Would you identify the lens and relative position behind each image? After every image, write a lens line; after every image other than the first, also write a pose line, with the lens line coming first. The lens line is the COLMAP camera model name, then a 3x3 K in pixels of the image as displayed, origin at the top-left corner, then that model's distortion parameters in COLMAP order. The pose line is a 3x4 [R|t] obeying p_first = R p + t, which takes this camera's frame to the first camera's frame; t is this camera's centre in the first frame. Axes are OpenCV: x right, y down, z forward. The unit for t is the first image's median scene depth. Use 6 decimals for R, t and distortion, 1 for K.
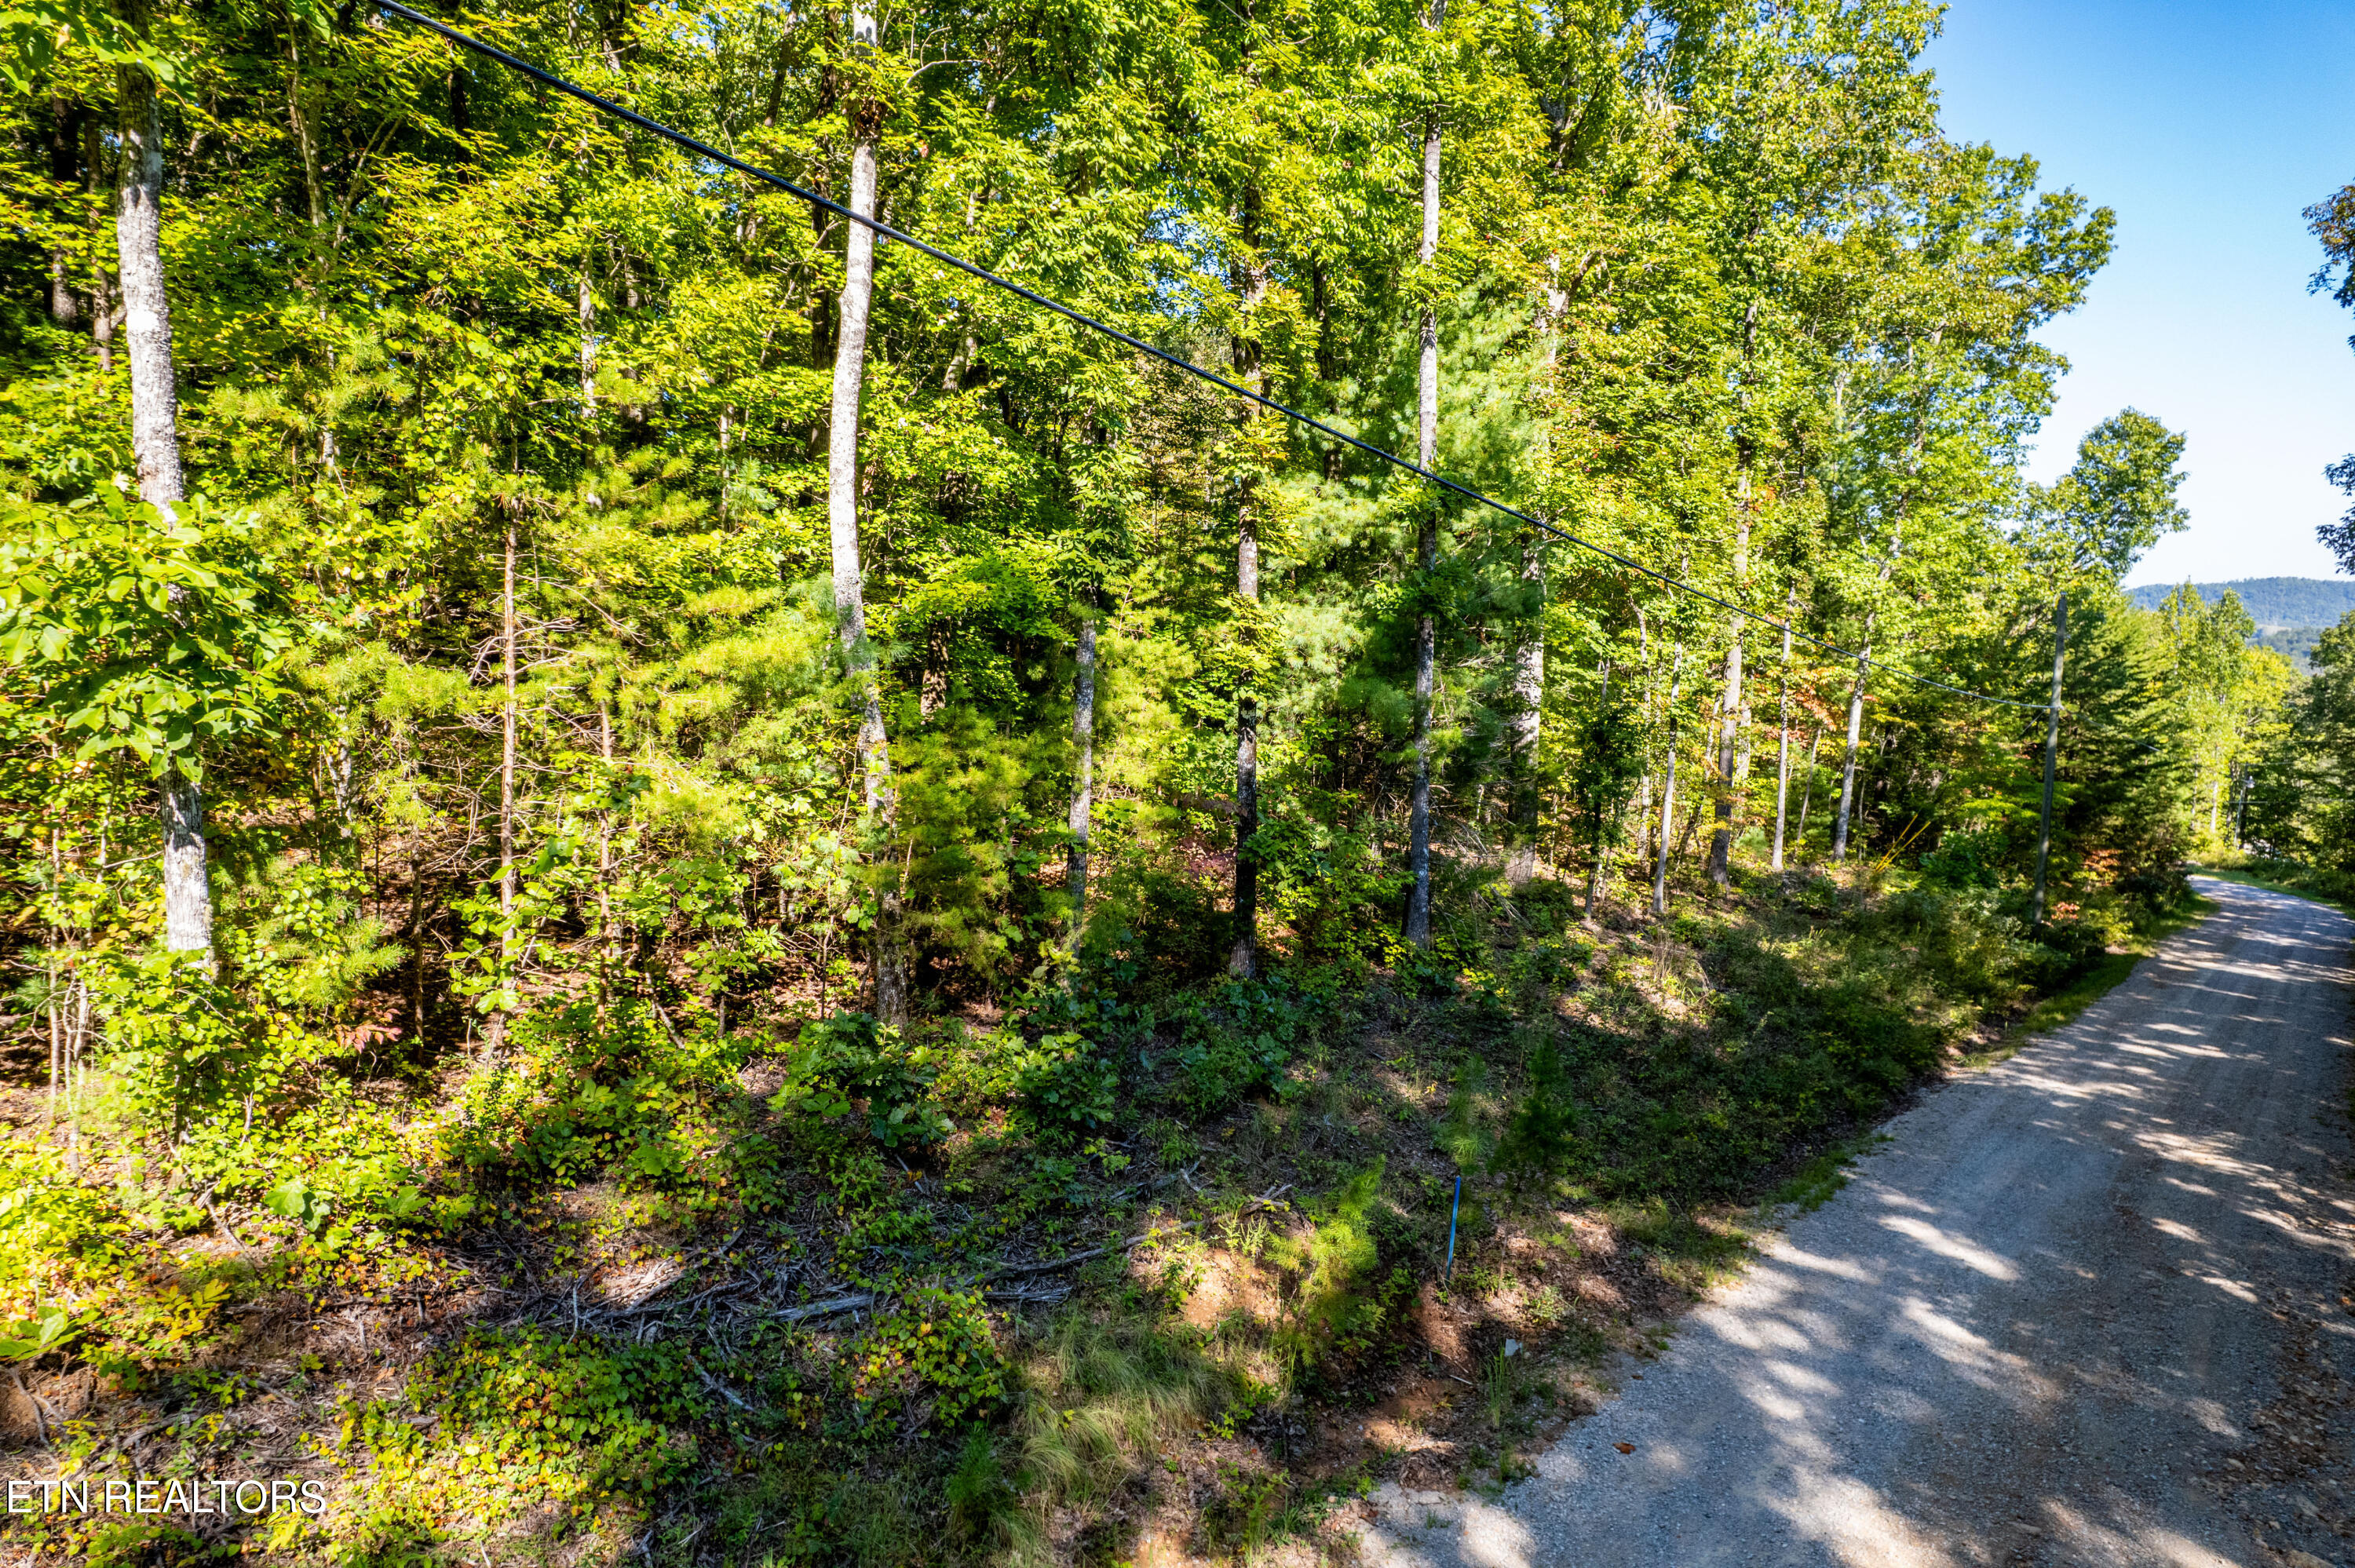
lens RADIAL K [[1509.4, 0, 1180.9], [0, 1509.4, 782.8], [0, 0, 1]] dist [-0.078651, 0.069289]
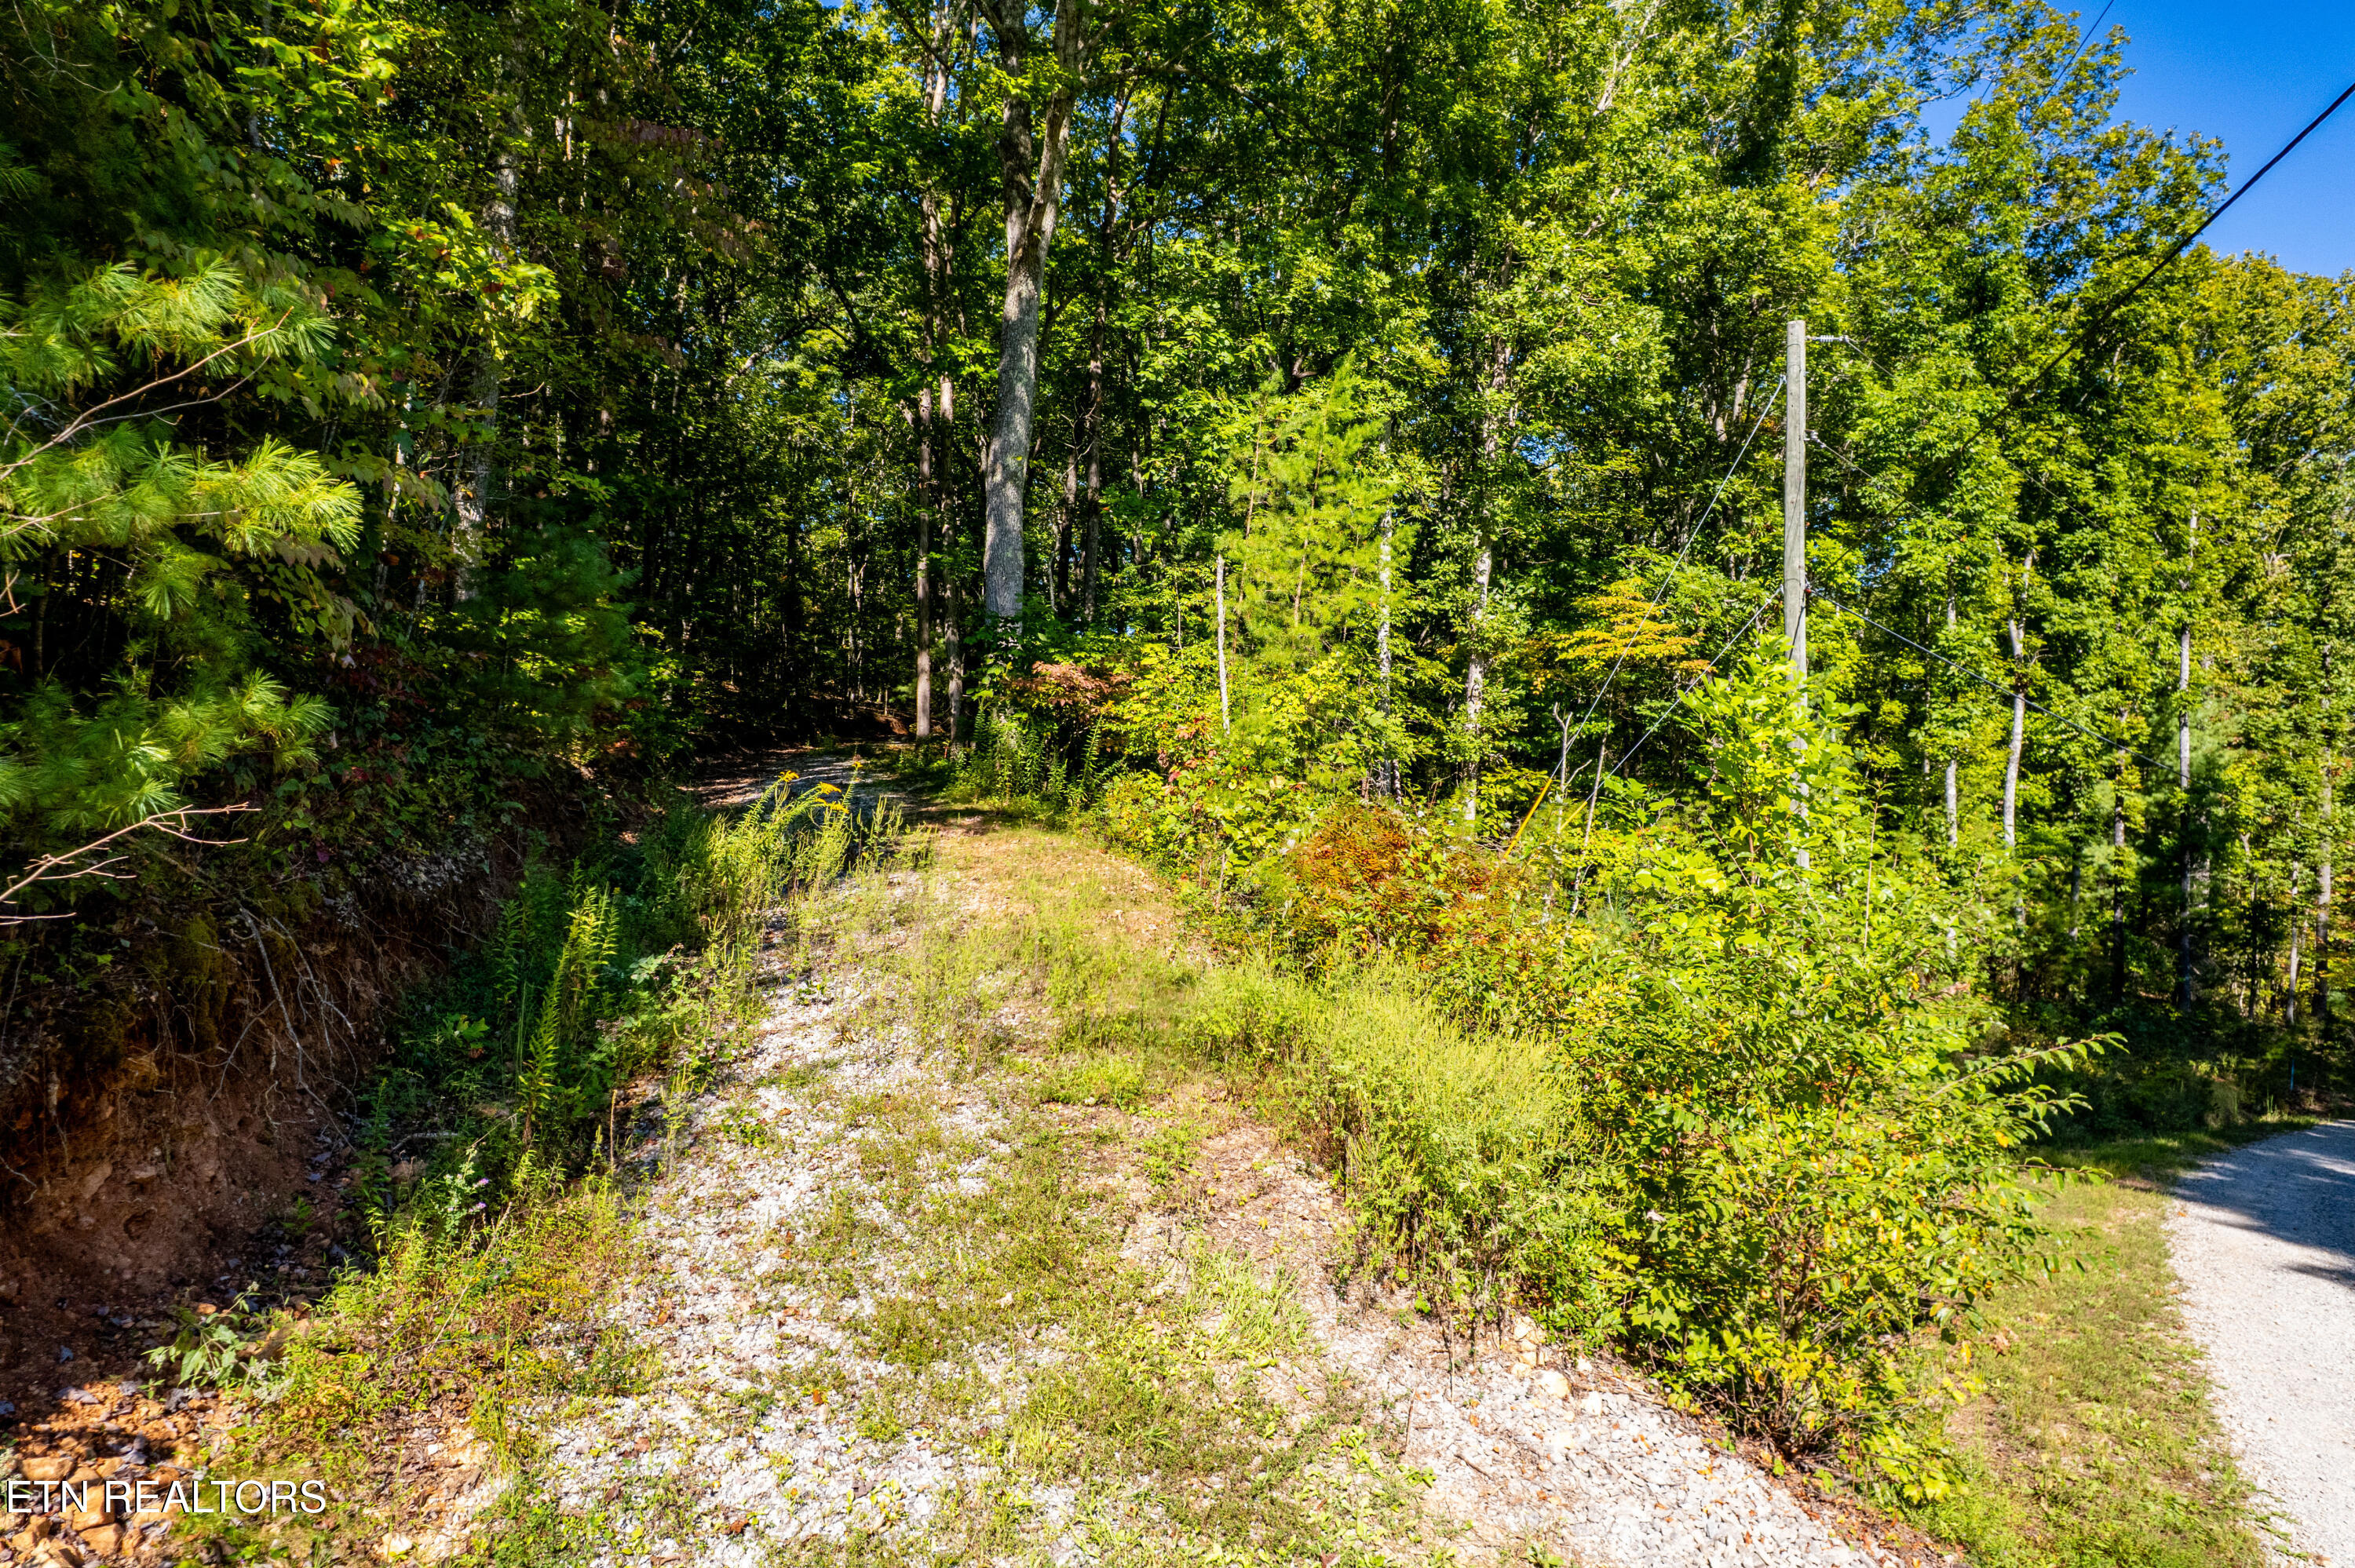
lens RADIAL K [[1509.4, 0, 1174.7], [0, 1509.4, 783.8], [0, 0, 1]] dist [-0.078651, 0.069289]
pose [[0.966303, -0.004080, -0.257374, -0.628773], [-0.028849, 0.991858, -0.124036, 0.084855], [0.255785, 0.127281, 0.958318, -1.262532]]
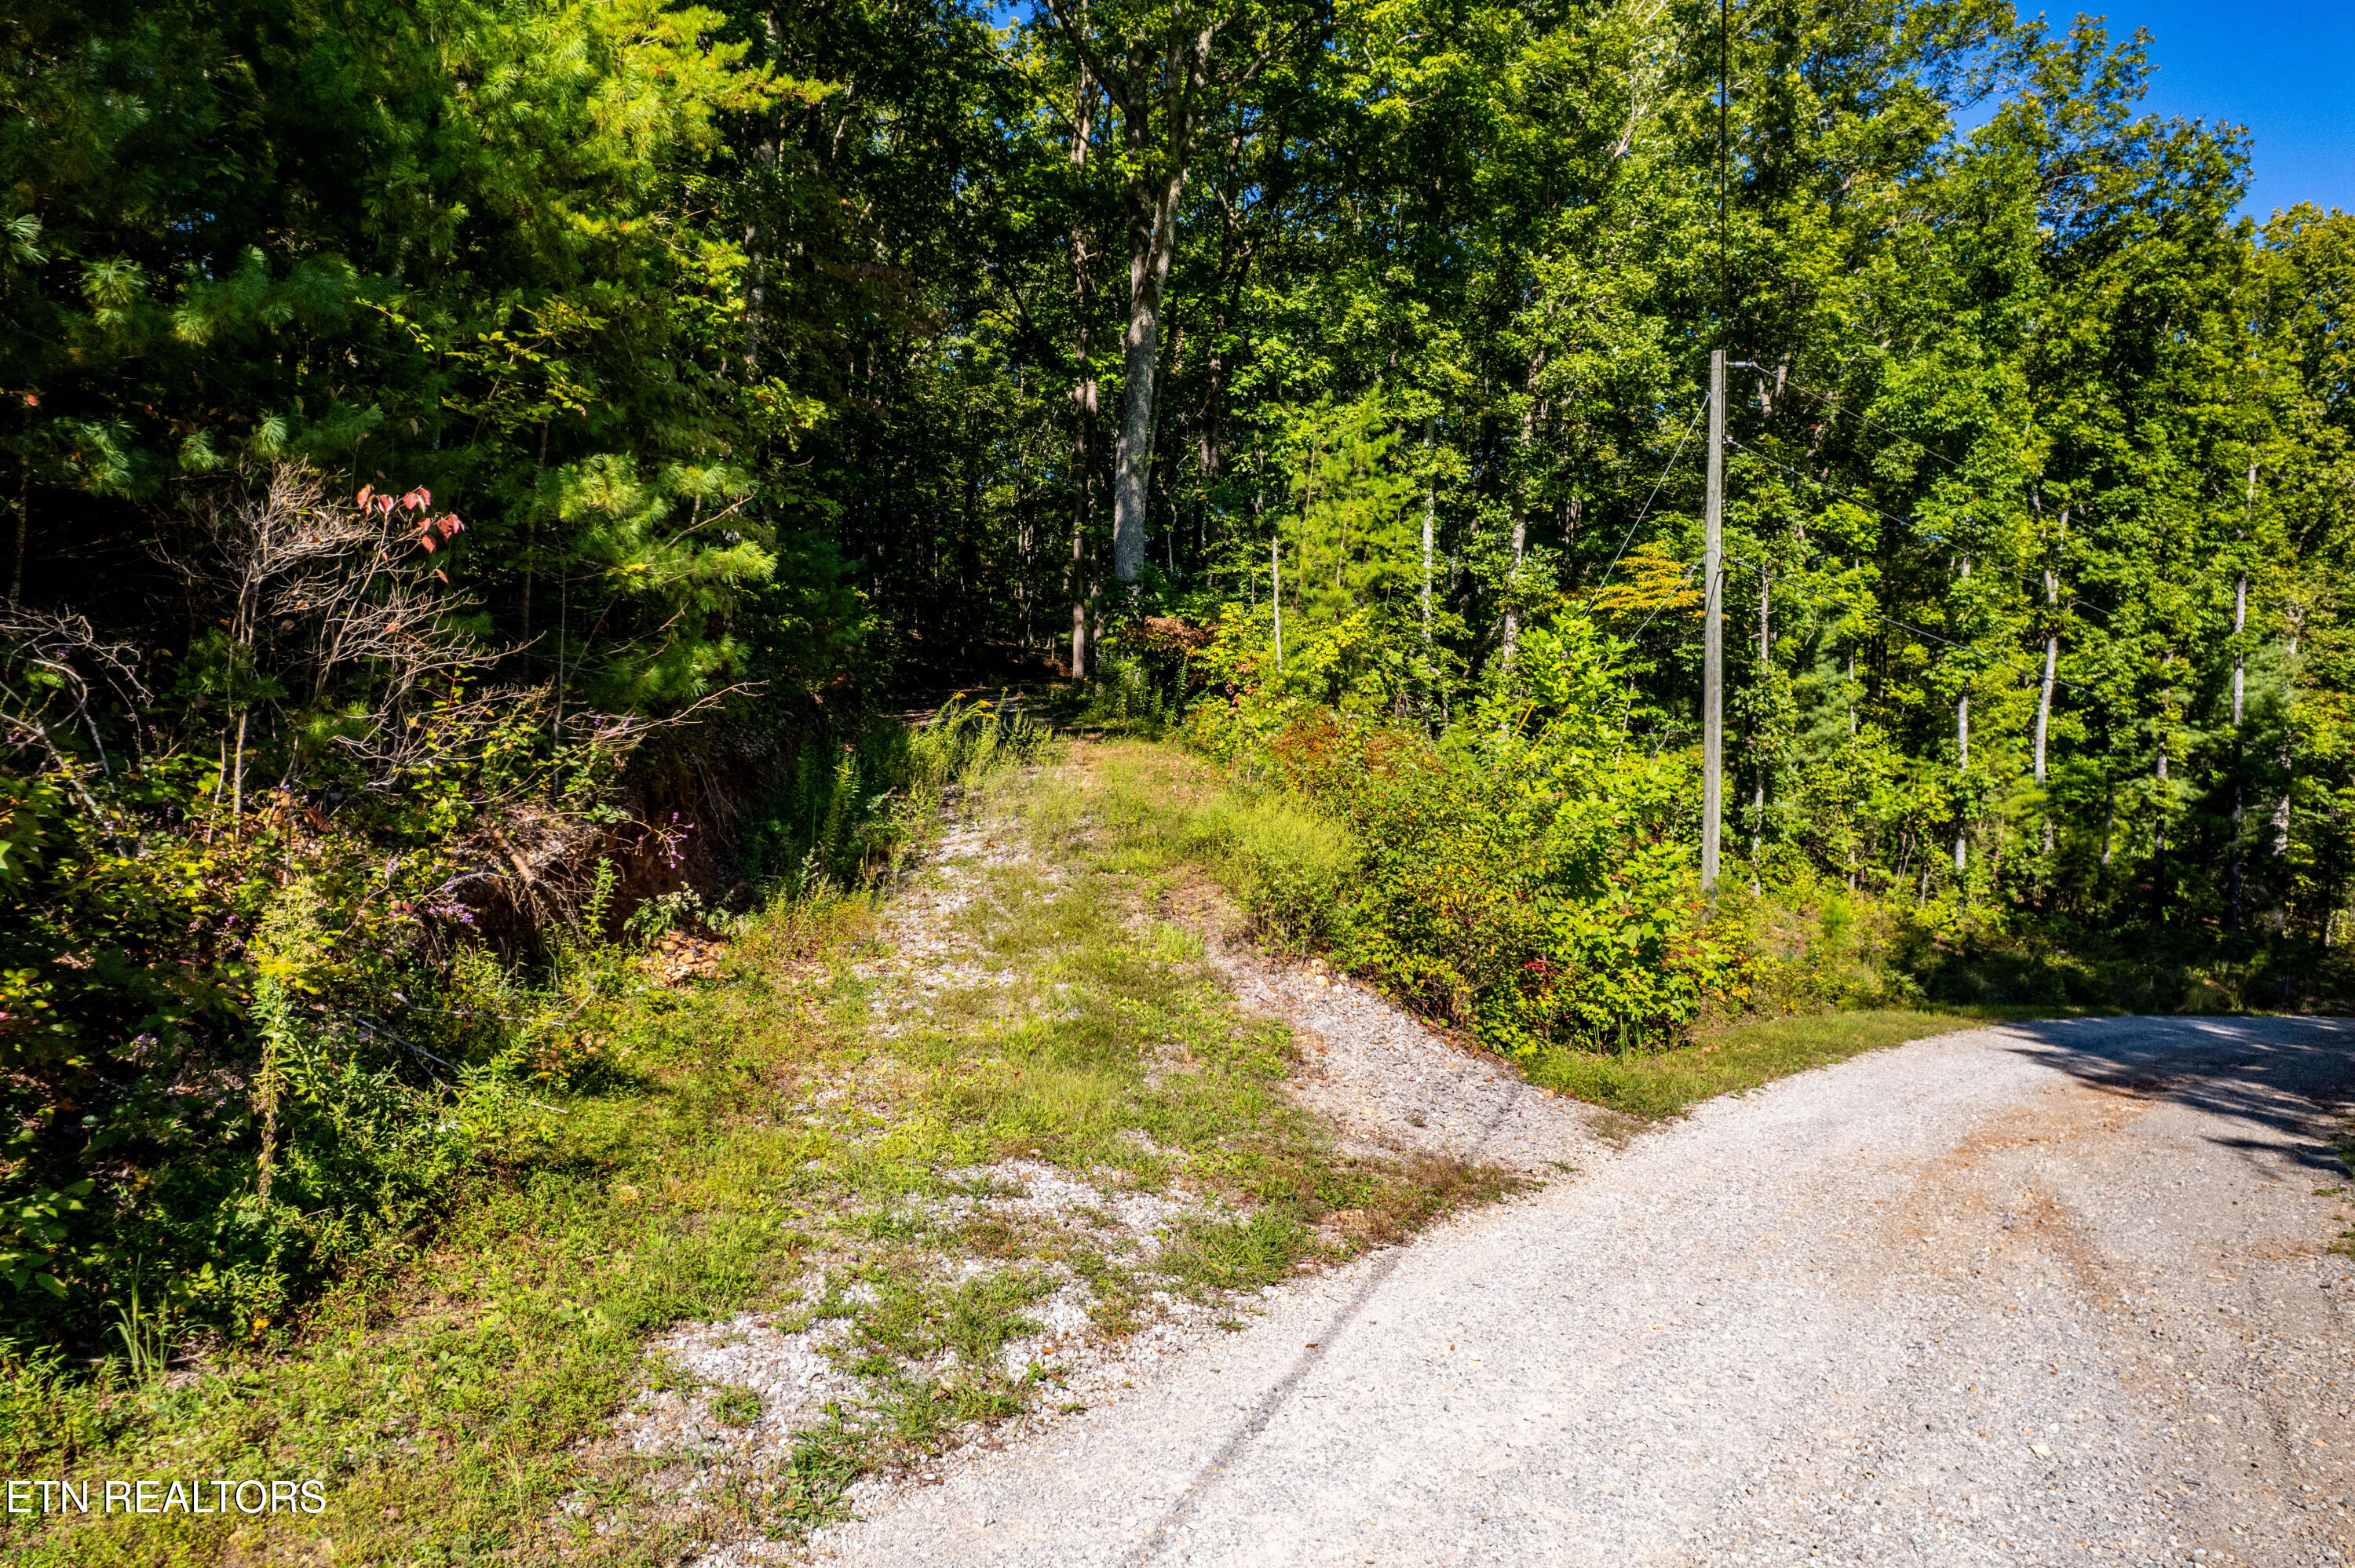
lens RADIAL K [[1509.4, 0, 1168.2], [0, 1509.4, 783.9], [0, 0, 1]] dist [-0.078651, 0.069289]
pose [[0.928620, 0.012015, -0.370838, -0.471411], [-0.046431, 0.995382, -0.084018, 0.137296], [0.368116, 0.095239, 0.924889, -1.526828]]
